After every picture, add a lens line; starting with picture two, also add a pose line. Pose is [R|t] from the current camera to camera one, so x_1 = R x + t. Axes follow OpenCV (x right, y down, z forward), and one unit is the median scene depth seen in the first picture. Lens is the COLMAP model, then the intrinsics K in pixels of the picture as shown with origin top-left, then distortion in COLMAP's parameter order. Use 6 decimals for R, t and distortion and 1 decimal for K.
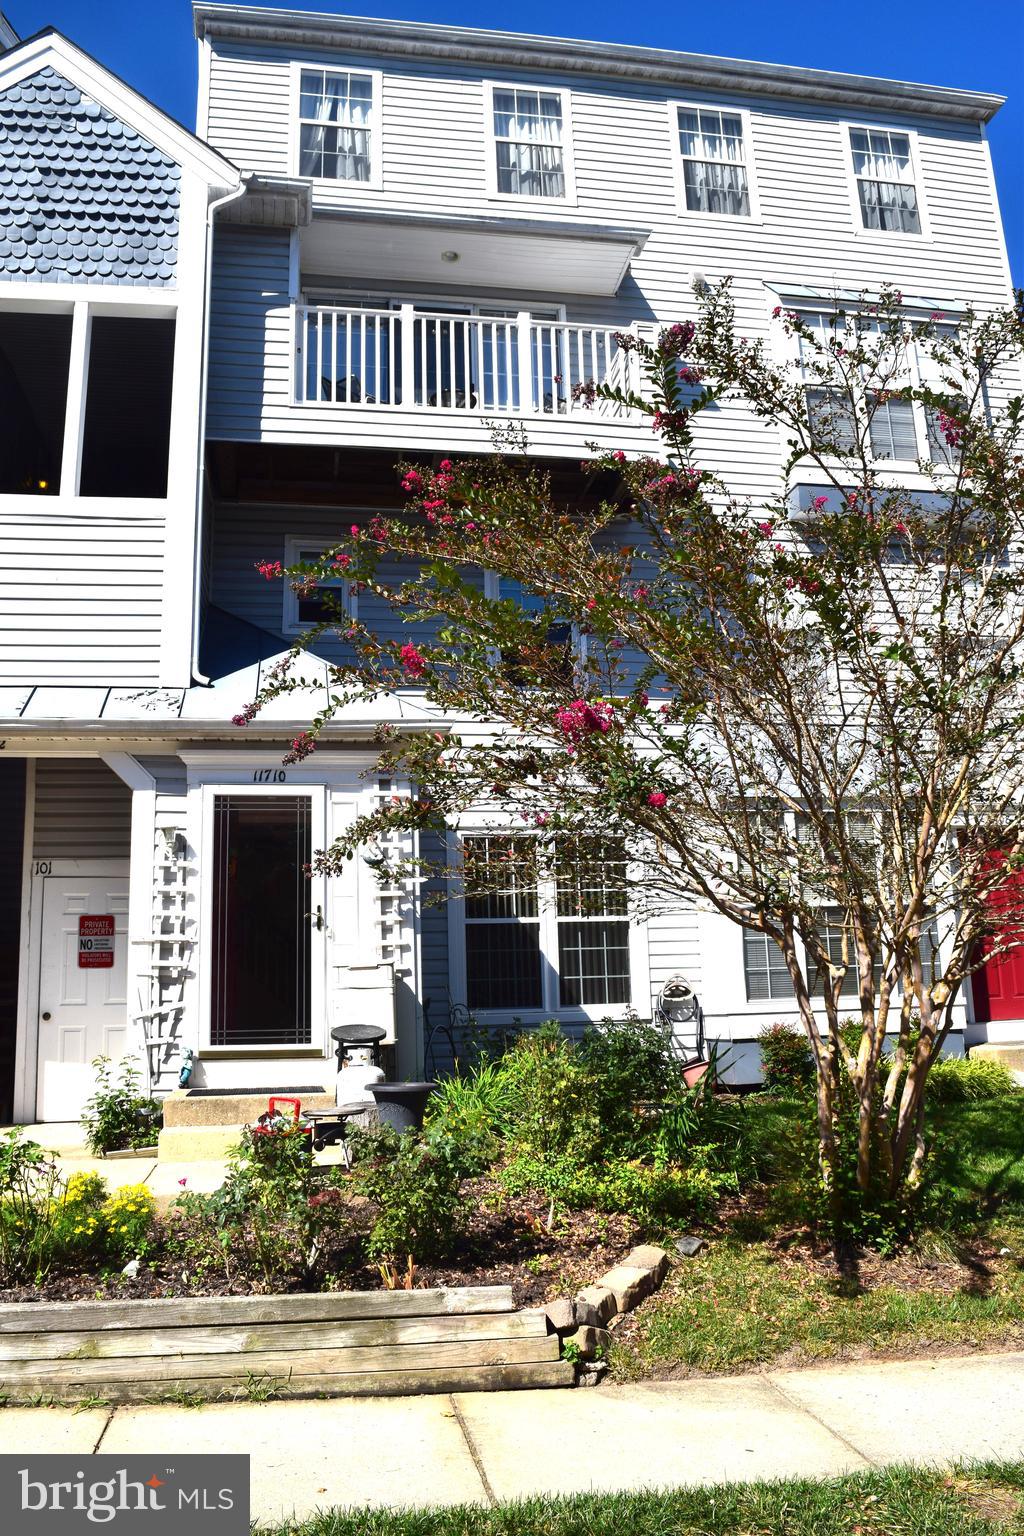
lens RADIAL K [[1193.9, 0, 512.0], [0, 1193.9, 768.0], [0, 0, 1]] dist [-0.103176, 0.000554]
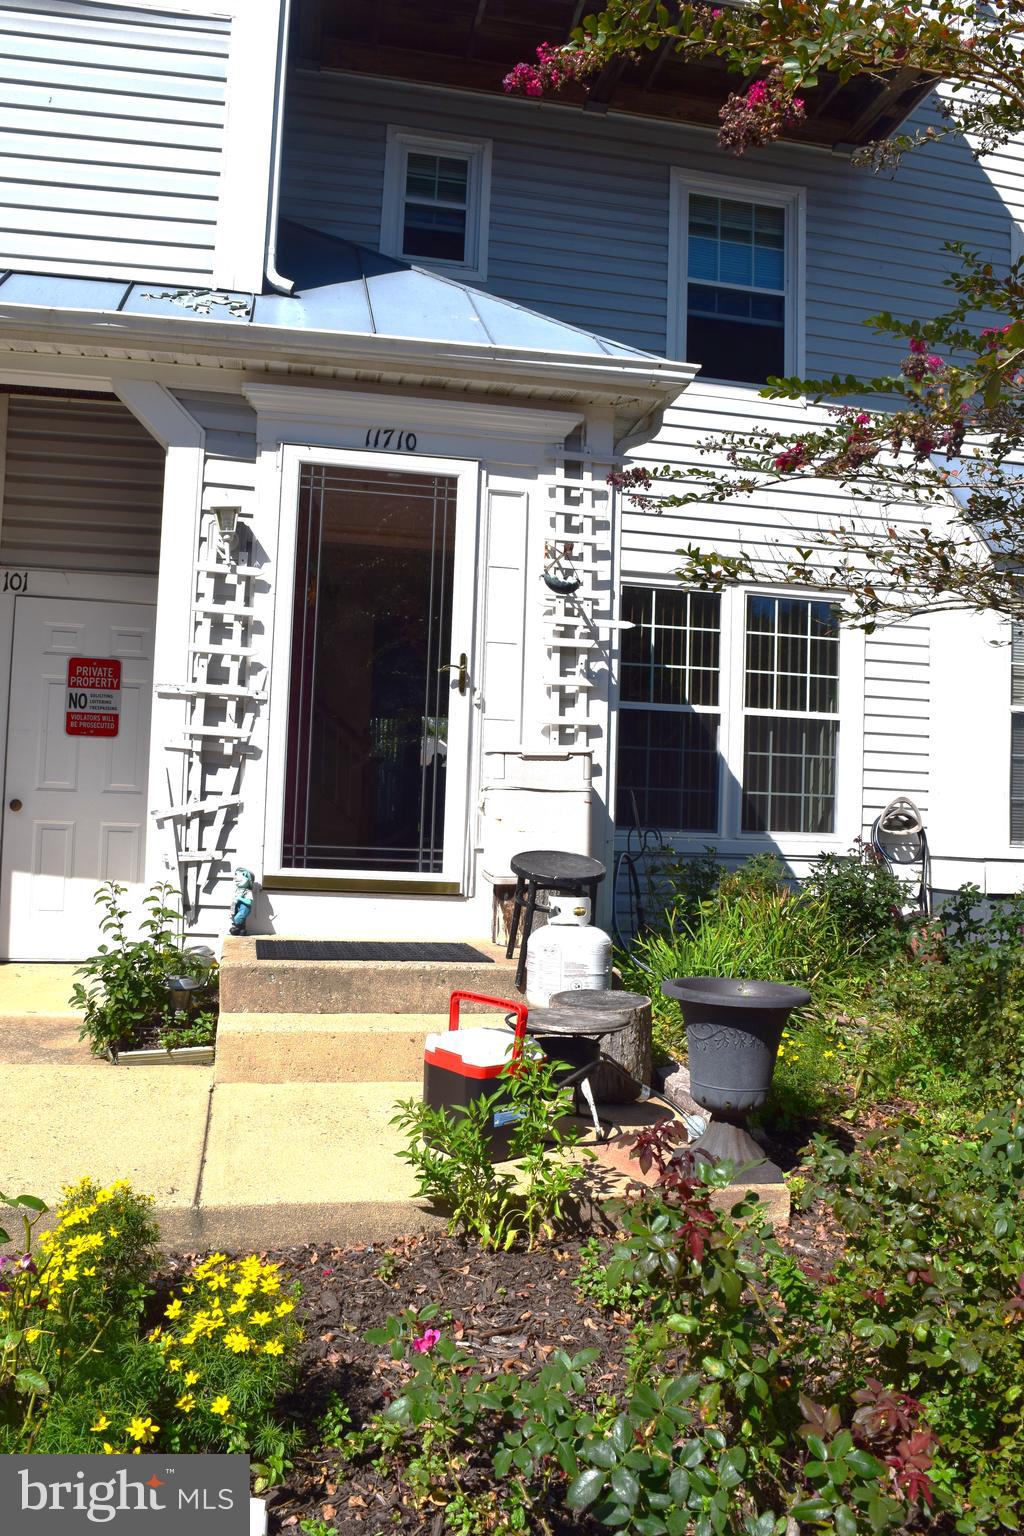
lens RADIAL K [[1211.5, 0, 512.0], [0, 1211.5, 768.0], [0, 0, 1]] dist [-0.094925, 0.004386]
pose [[0.997685, 0.065082, 0.019745, -0.146903], [-0.067379, 0.985342, 0.156721, 0.074317], [-0.009256, -0.157688, 0.987446, 0.371030]]
